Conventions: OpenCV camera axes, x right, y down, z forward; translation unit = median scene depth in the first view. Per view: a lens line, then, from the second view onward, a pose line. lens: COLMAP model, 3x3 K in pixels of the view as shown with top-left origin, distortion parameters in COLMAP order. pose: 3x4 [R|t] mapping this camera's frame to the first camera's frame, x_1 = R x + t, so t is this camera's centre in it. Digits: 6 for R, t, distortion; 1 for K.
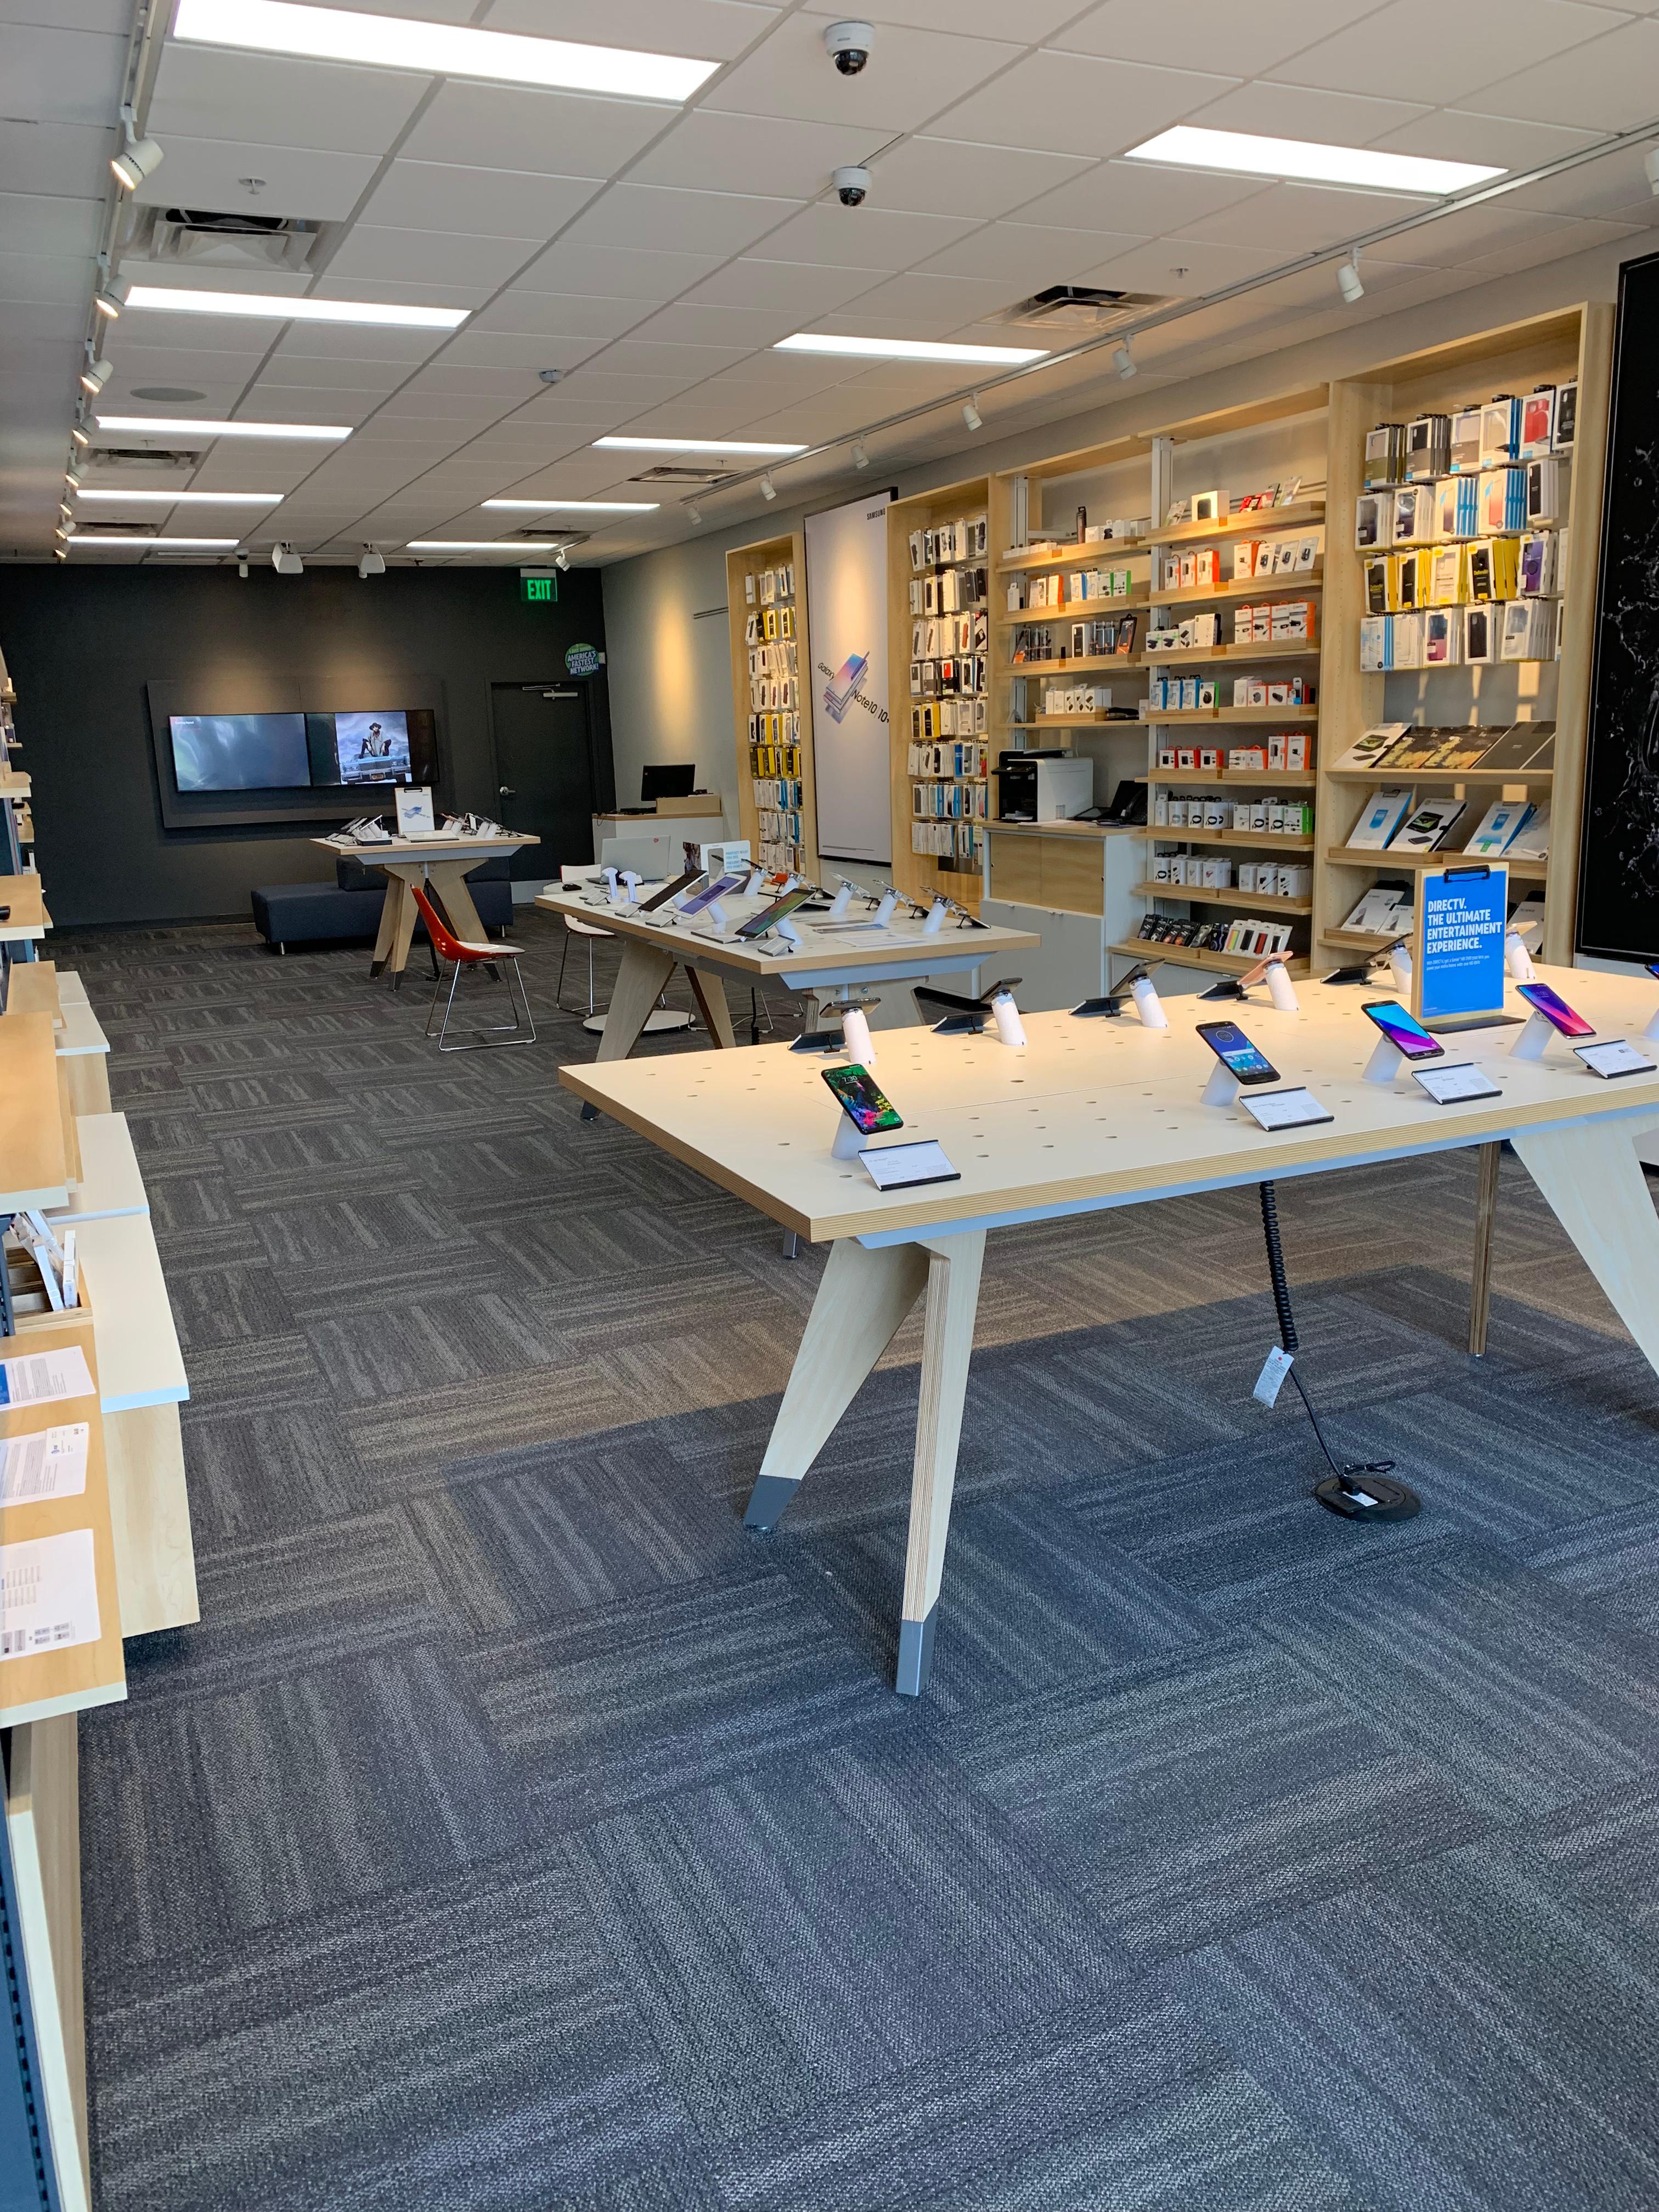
lens RADIAL K [[1680.6, 0, 823.1], [0, 1680.6, 1108.4], [0, 0, 1]] dist [0.030794, -0.006182]
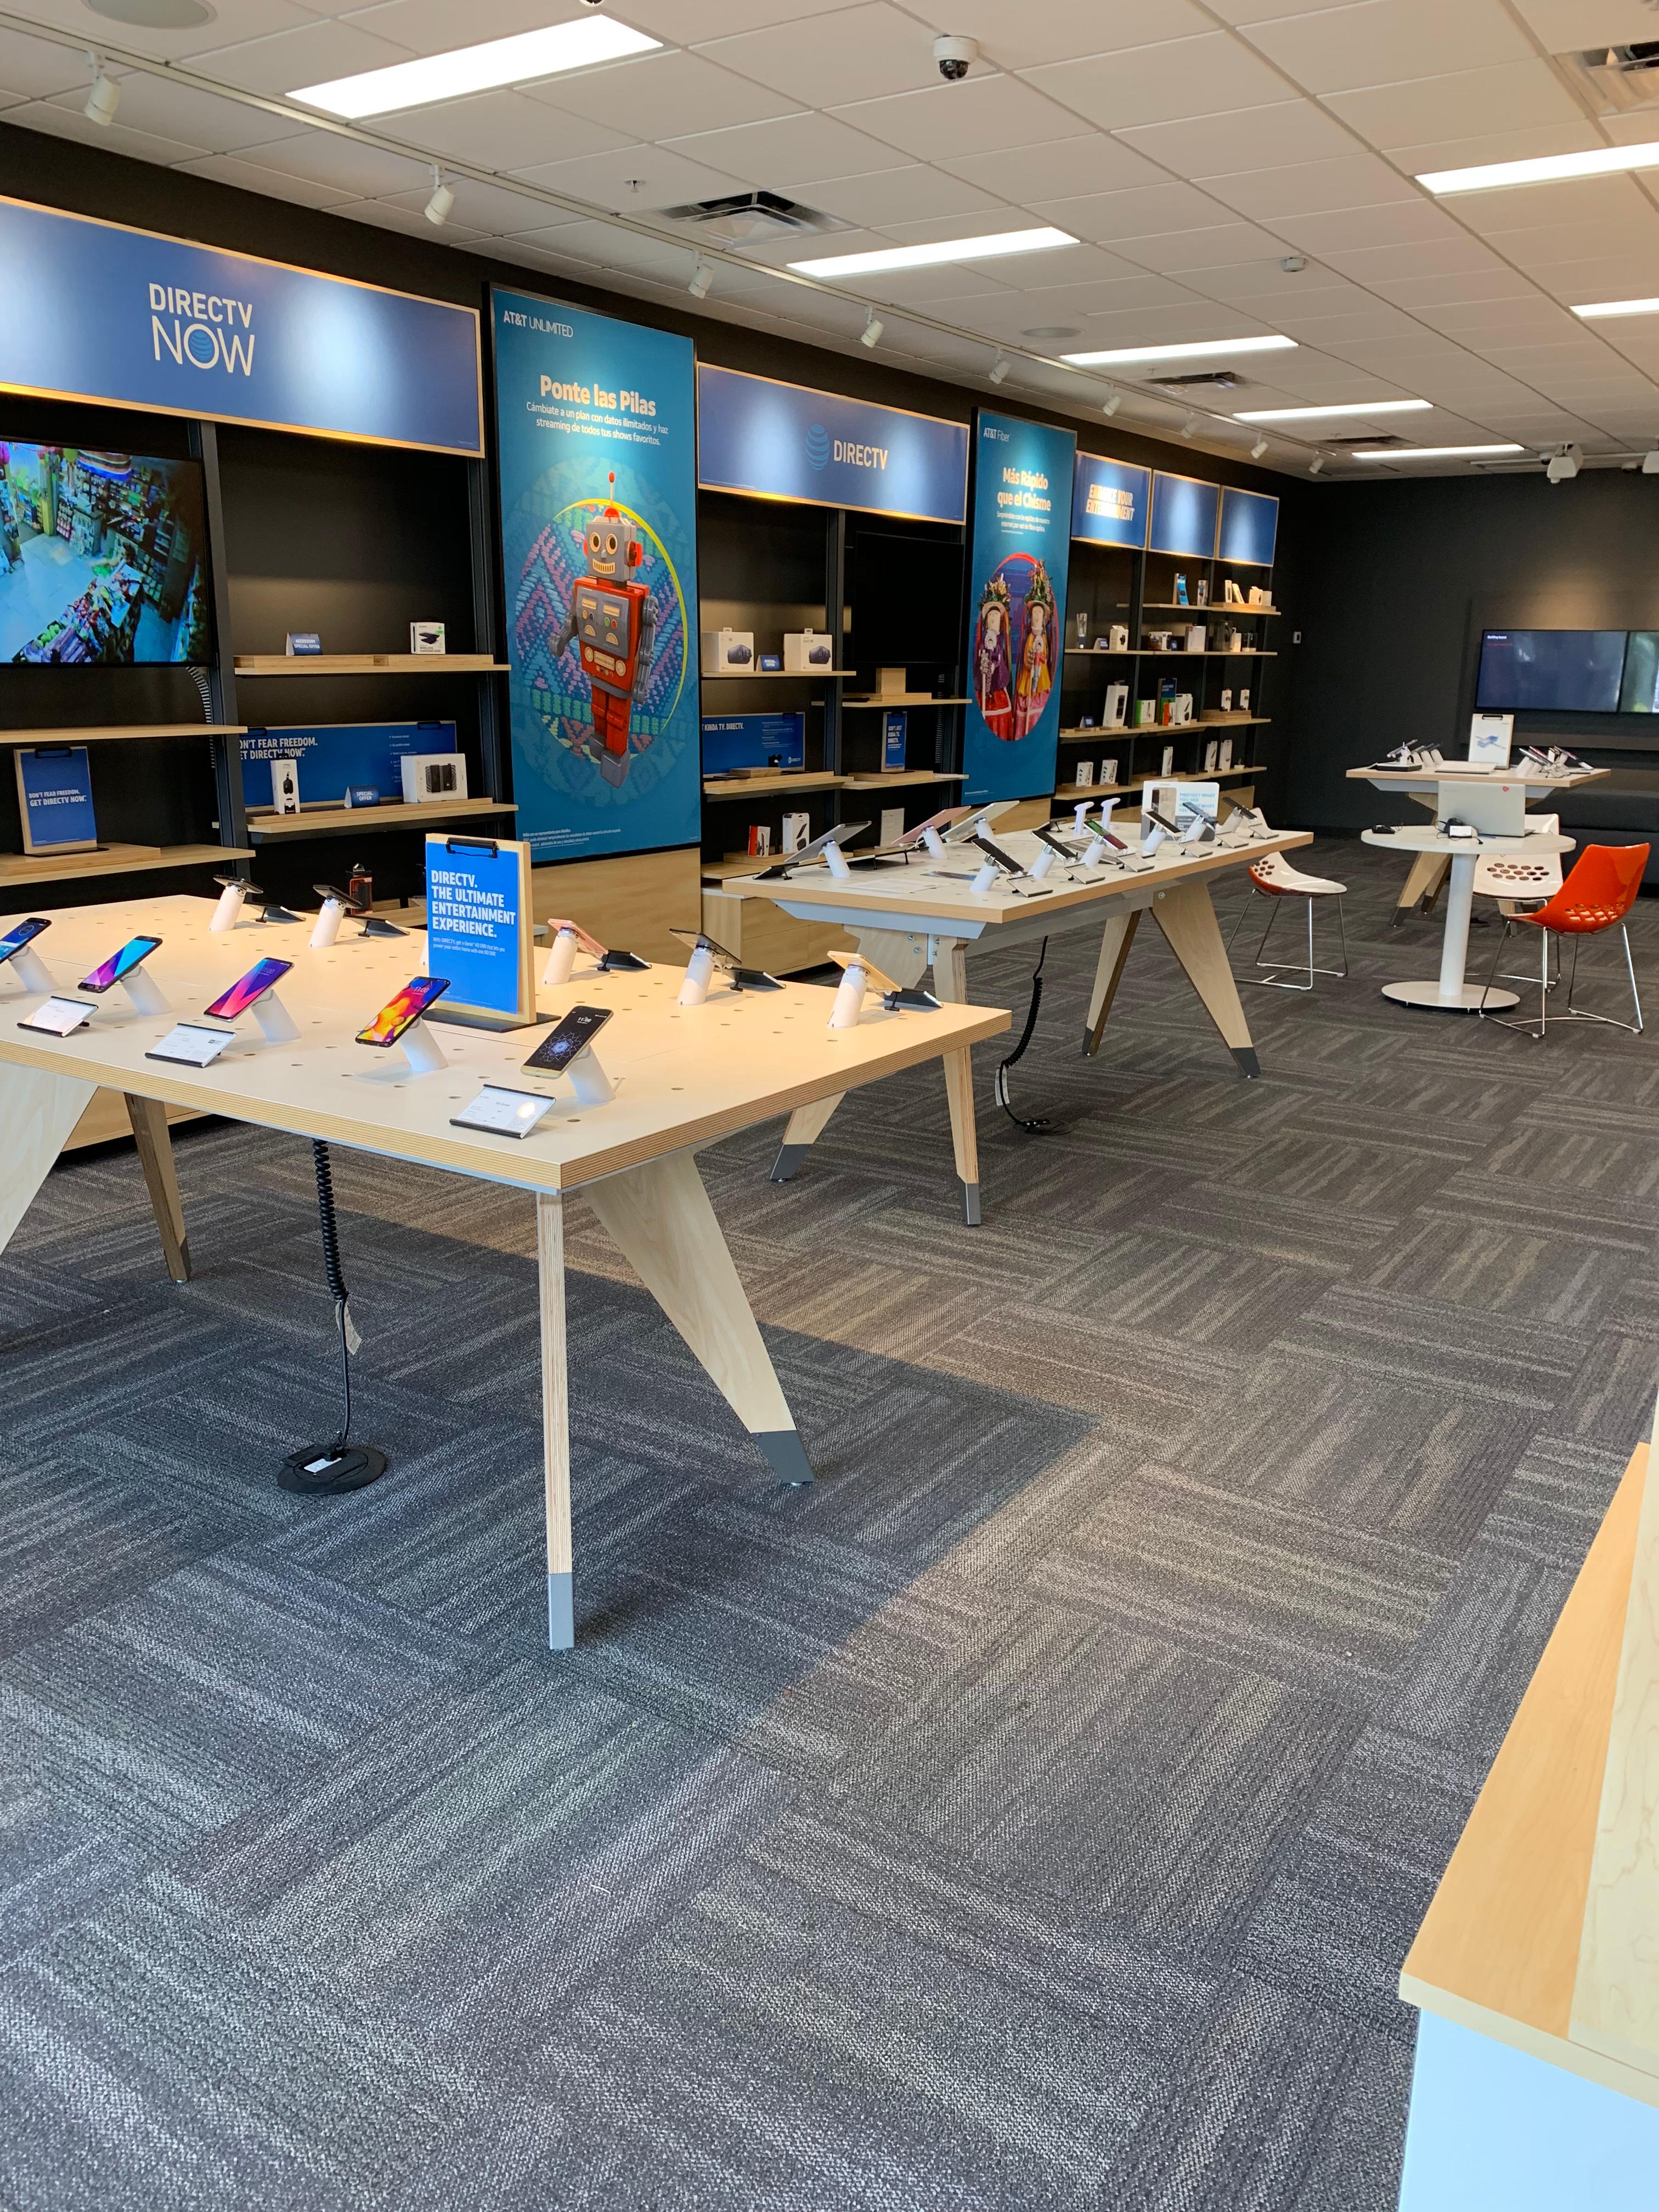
lens RADIAL K [[1680.6, 0, 822.1], [0, 1680.6, 1101.6], [0, 0, 1]] dist [0.030794, -0.006182]
pose [[0.518363, 0.258114, -0.815277, 0.865746], [-0.219414, 0.961590, 0.164931, -0.139450], [0.826533, 0.093389, 0.555087, 0.485760]]
